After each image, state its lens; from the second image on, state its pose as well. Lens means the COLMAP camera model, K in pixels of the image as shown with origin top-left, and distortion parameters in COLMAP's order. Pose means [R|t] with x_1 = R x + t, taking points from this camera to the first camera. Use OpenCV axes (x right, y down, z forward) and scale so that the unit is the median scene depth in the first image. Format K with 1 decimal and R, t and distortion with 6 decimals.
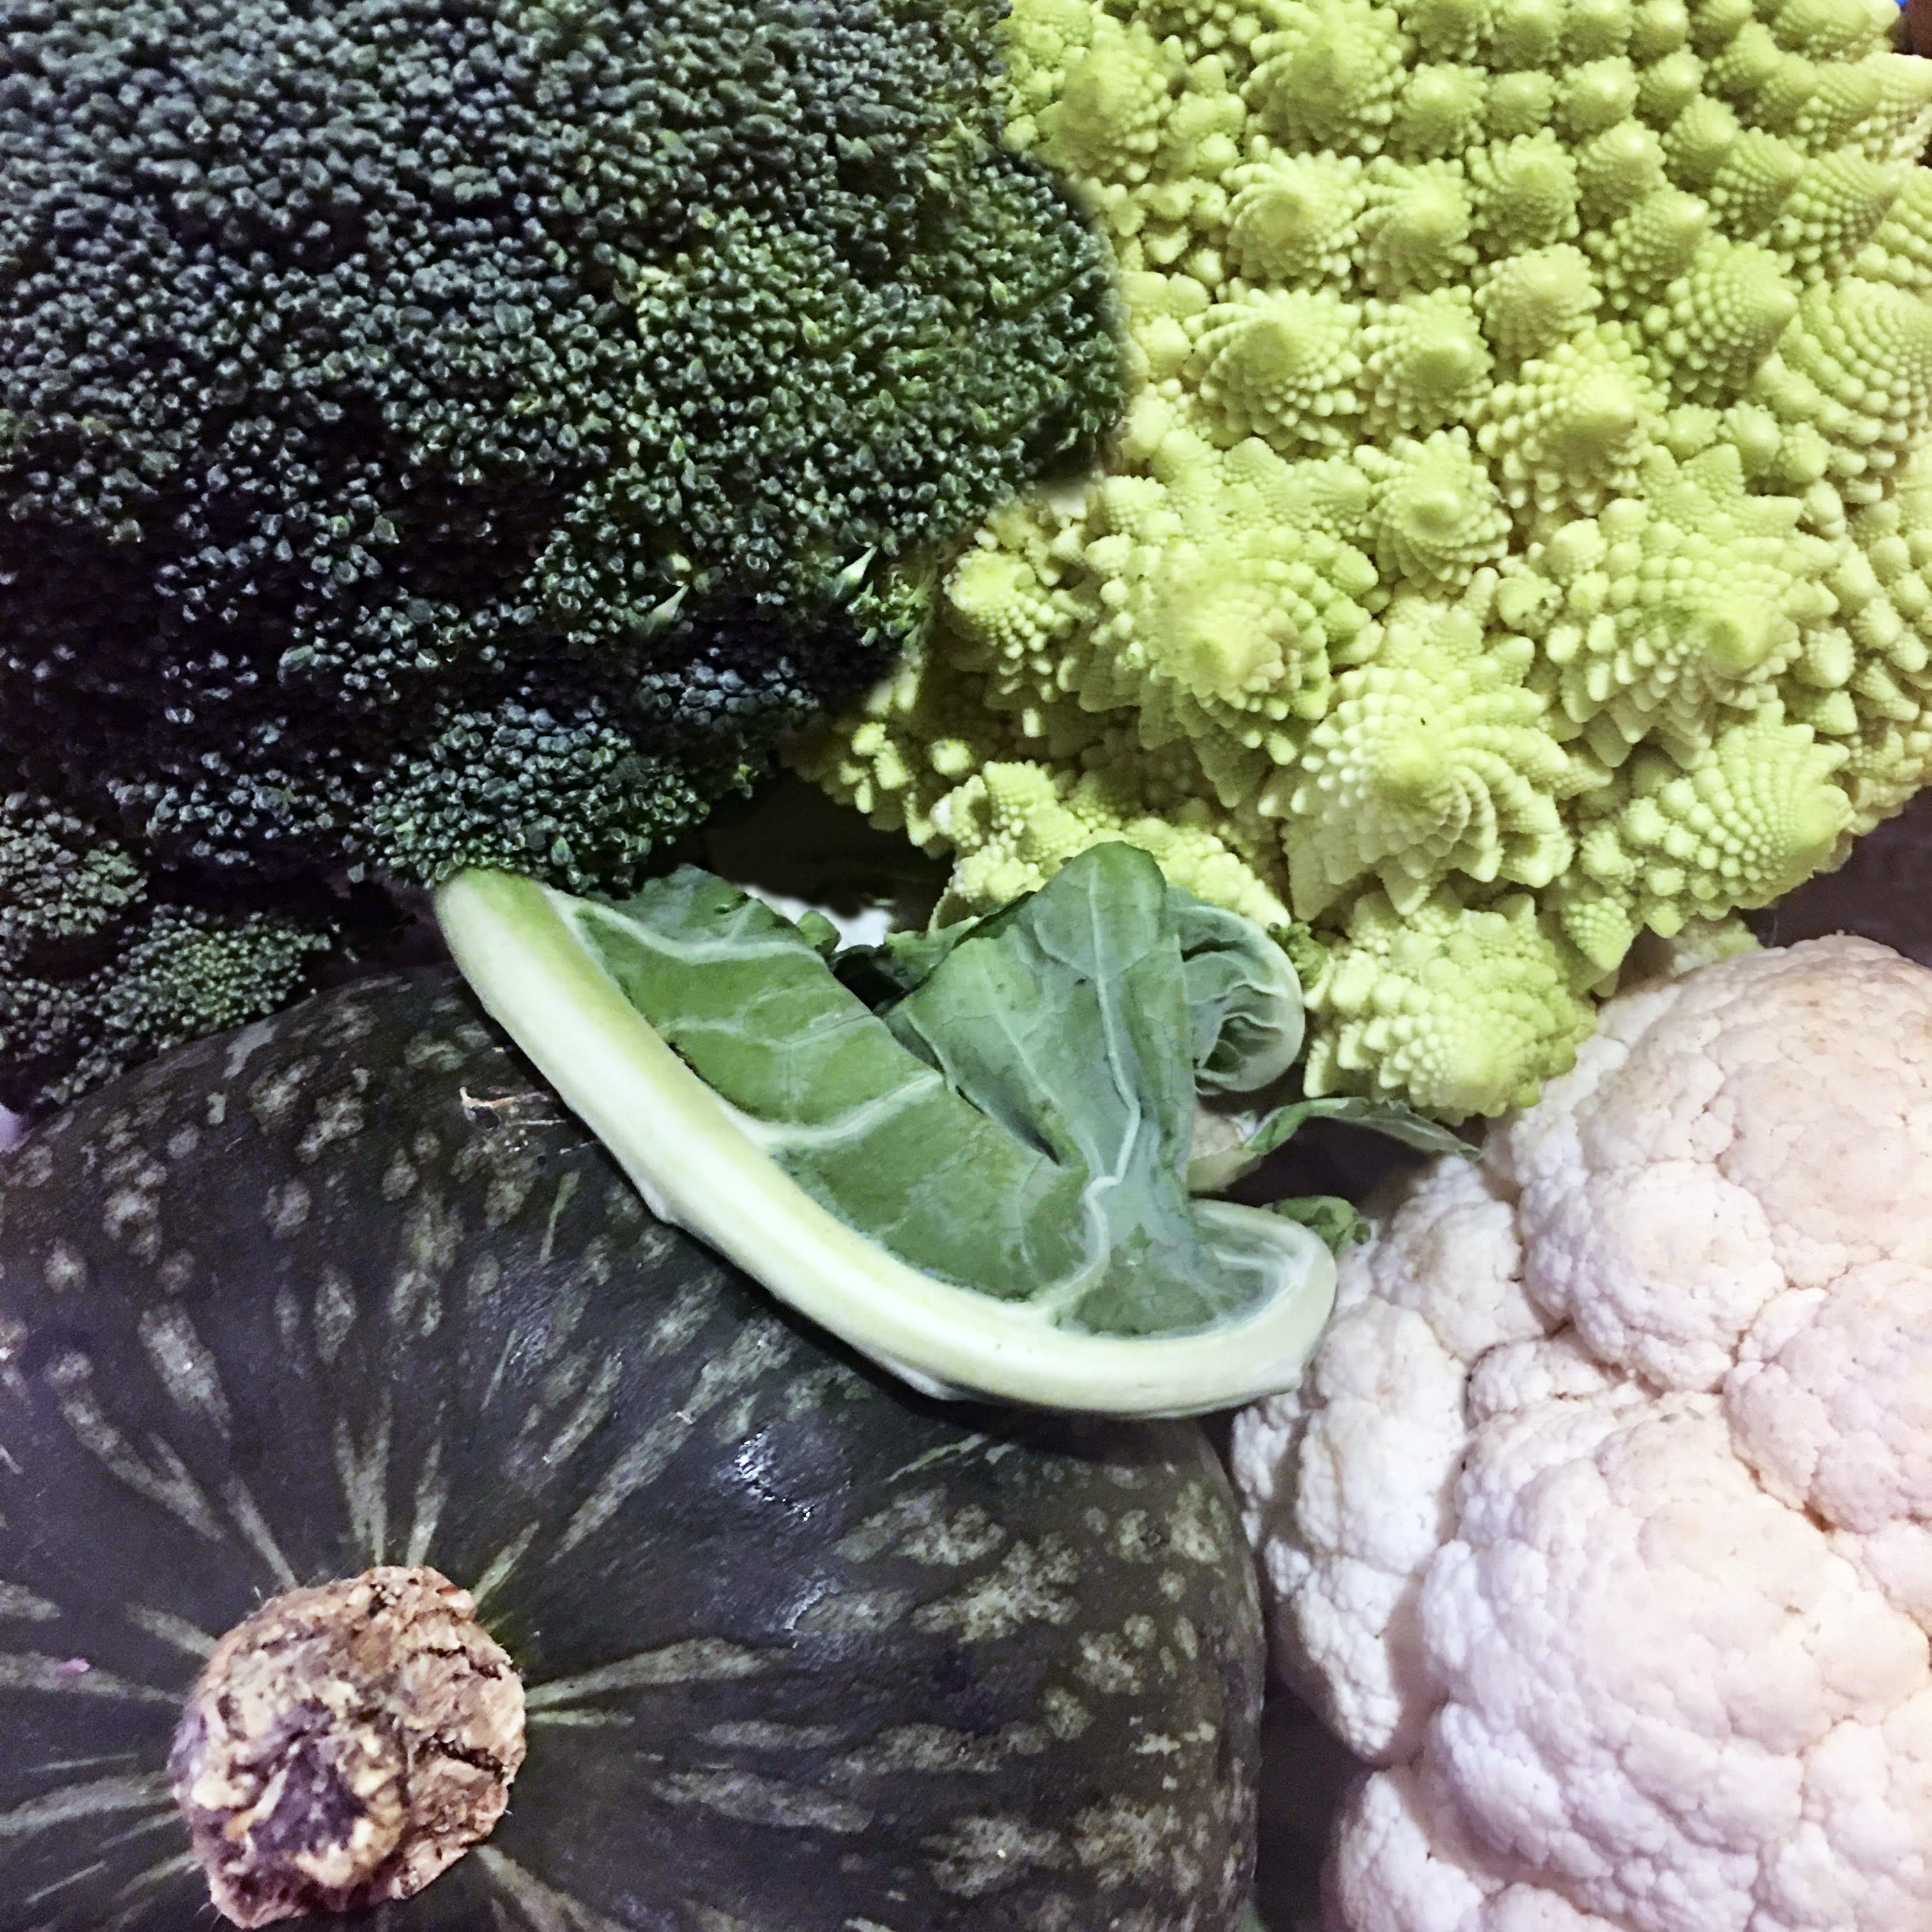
lens RADIAL K [[2387.5, 0, 964.3], [0, 2387.5, 922.3], [0, 0, 1]] dist [0.086984, -0.212611]
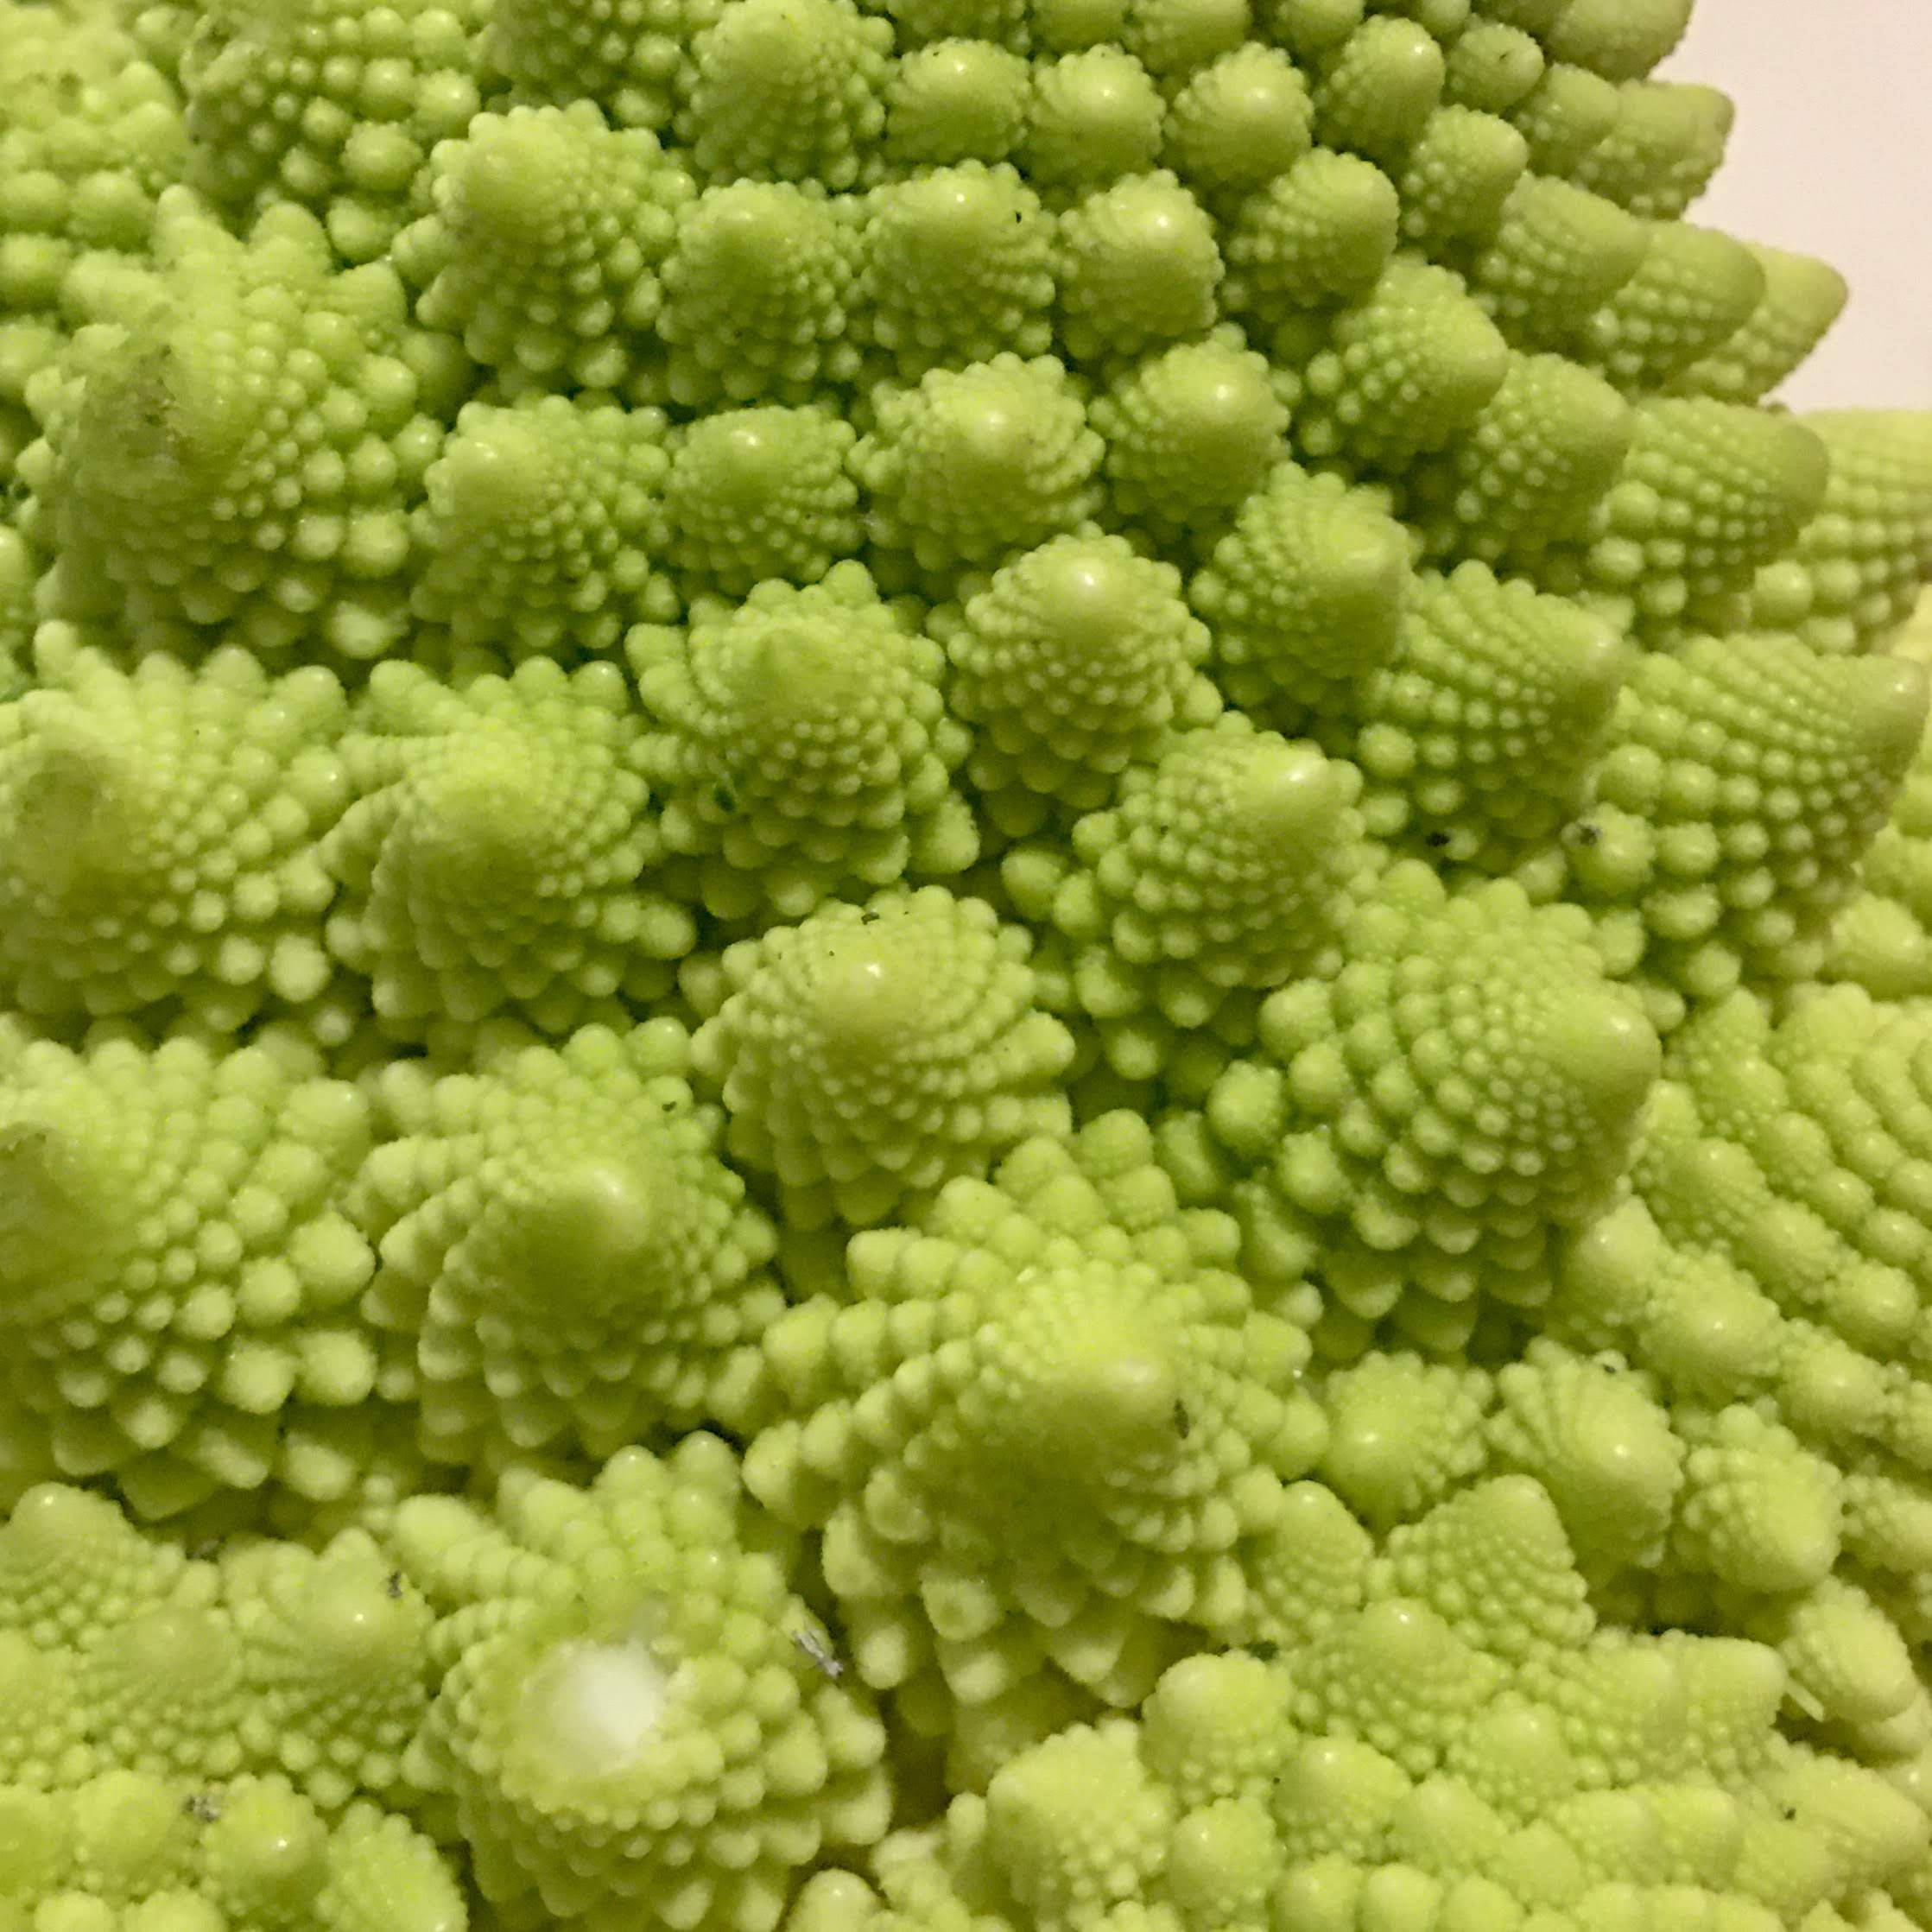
lens RADIAL K [[2387.5, 0, 964.3], [0, 2387.5, 922.3], [0, 0, 1]] dist [0.086984, -0.212611]
pose [[0.999501, -0.026579, -0.017077, 0.257497], [0.018060, 0.924226, -0.381419, -0.149728], [0.025921, 0.380920, 0.924245, 0.691048]]
